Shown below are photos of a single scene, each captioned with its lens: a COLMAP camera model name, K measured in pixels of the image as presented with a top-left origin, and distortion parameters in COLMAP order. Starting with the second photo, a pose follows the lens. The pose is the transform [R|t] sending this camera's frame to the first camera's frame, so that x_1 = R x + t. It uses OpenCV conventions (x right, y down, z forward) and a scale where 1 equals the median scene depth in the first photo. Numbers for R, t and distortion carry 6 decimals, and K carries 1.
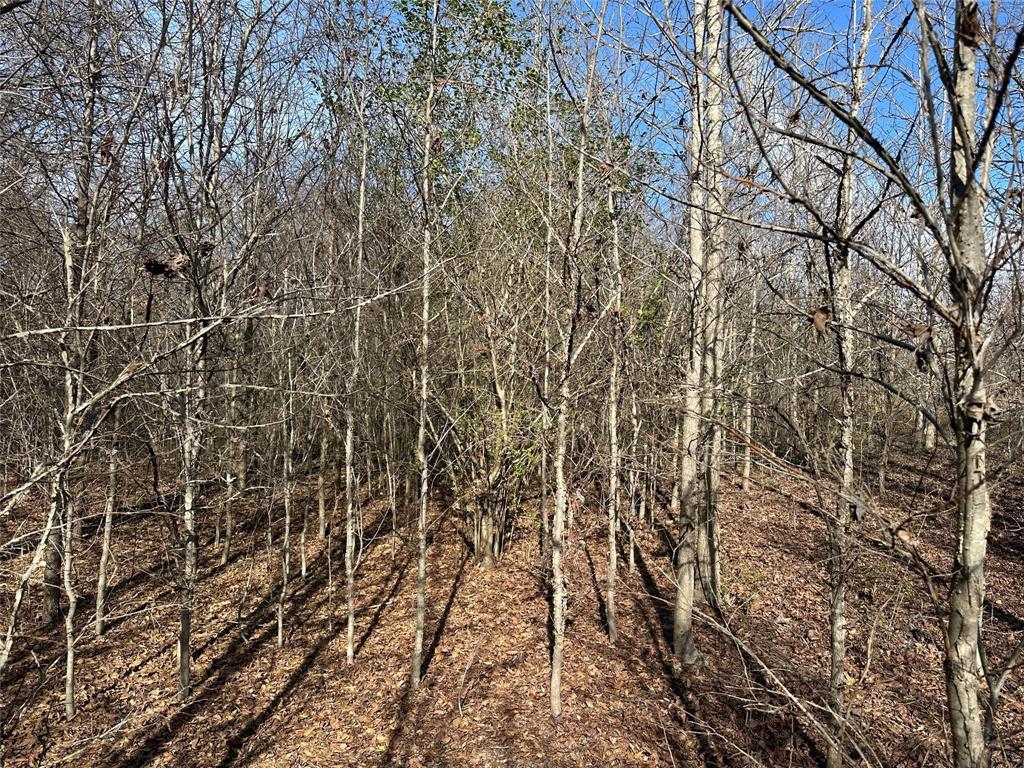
lens RADIAL K [[726.9, 0, 511.0], [0, 726.9, 381.2], [0, 0, 1]] dist [0.021689, -0.026977]
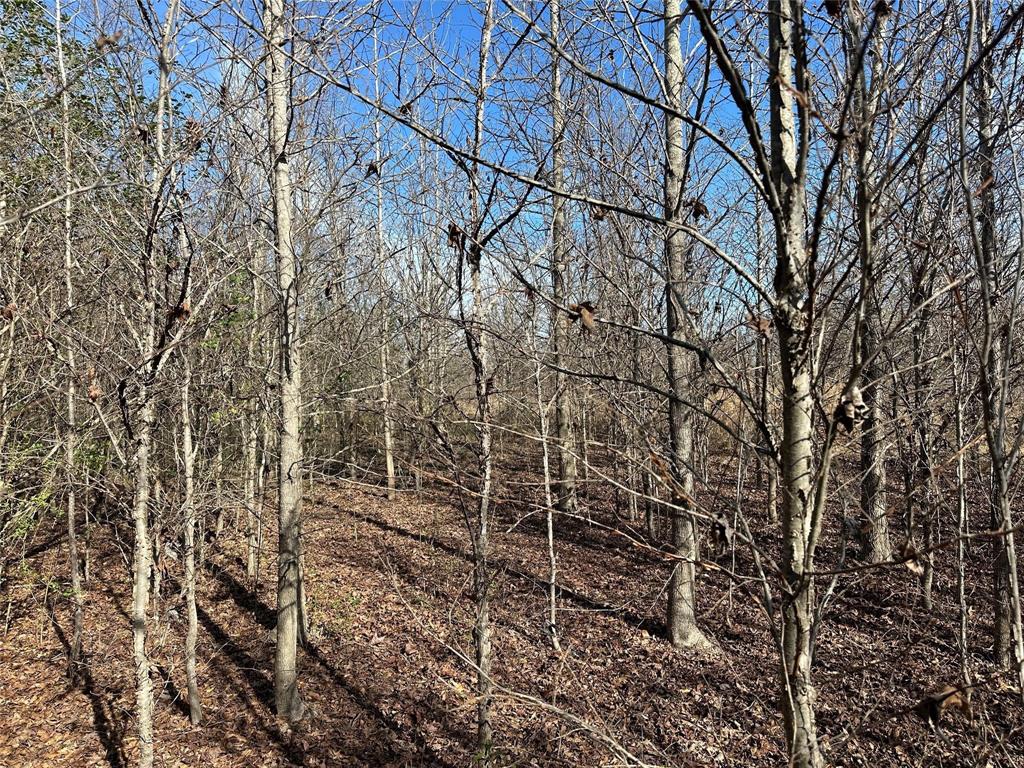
lens RADIAL K [[726.9, 0, 508.7], [0, 726.9, 387.6], [0, 0, 1]] dist [0.021689, -0.026977]
pose [[0.781311, -0.039796, 0.622872, -0.080355], [0.043625, 0.999006, 0.009106, -0.004298], [-0.622616, 0.020058, 0.782270, 0.153579]]
